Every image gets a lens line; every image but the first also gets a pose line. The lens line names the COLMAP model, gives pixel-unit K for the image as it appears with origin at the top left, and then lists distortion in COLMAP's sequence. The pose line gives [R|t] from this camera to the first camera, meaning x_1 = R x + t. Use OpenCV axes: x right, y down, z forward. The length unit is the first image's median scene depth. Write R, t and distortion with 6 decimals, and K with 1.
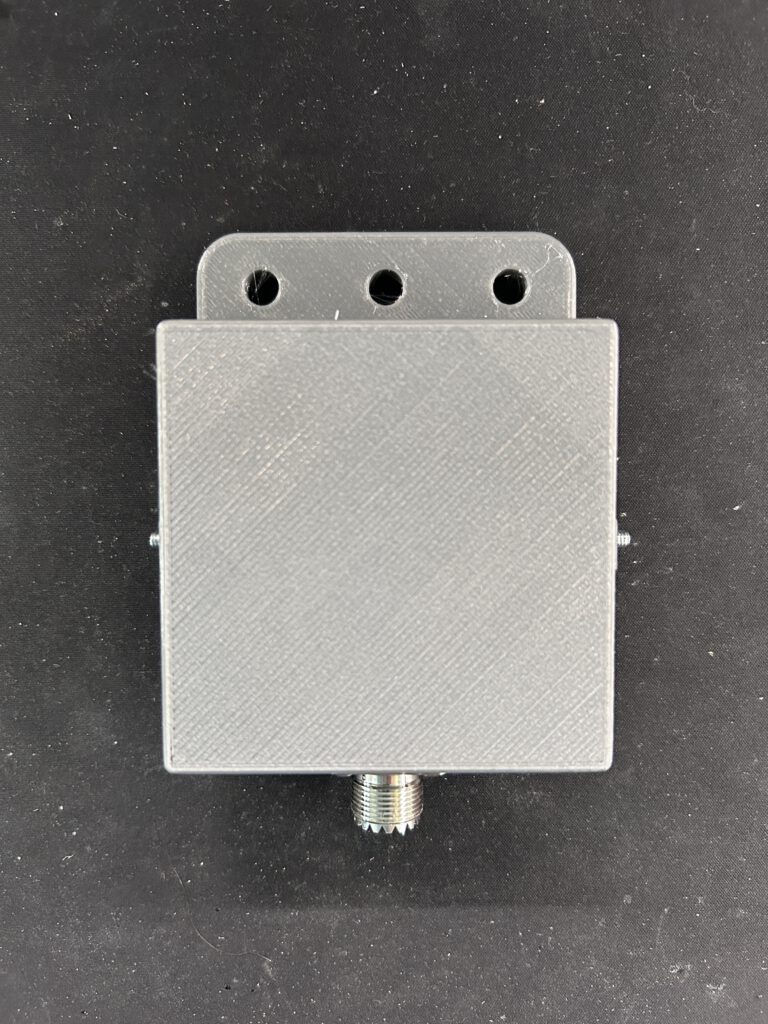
lens RADIAL K [[773.0, 0, 384.0], [0, 773.0, 512.0], [0, 0, 1]] dist [0.006190, -0.010565]
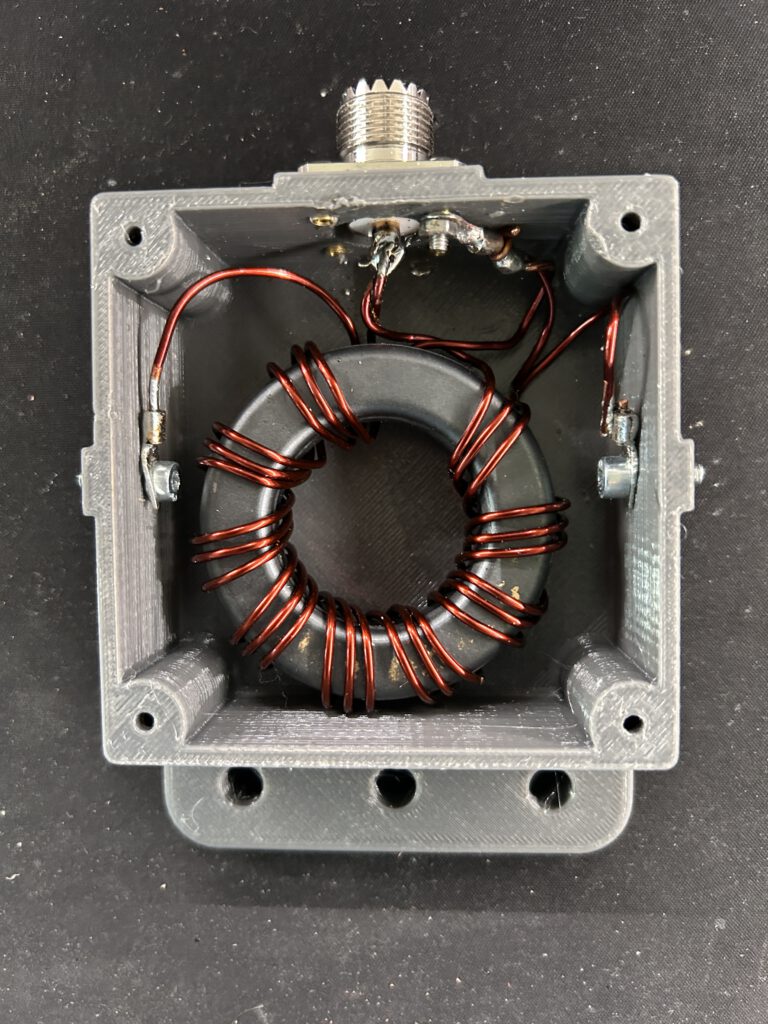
lens RADIAL K [[773.0, 0, 384.0], [0, 773.0, 512.0], [0, 0, 1]] dist [0.006190, -0.010565]
pose [[0.999349, -0.032435, -0.015798, 0.003559], [0.033895, 0.994086, 0.103166, -0.000015], [0.012358, -0.103634, 0.994539, 0.225909]]
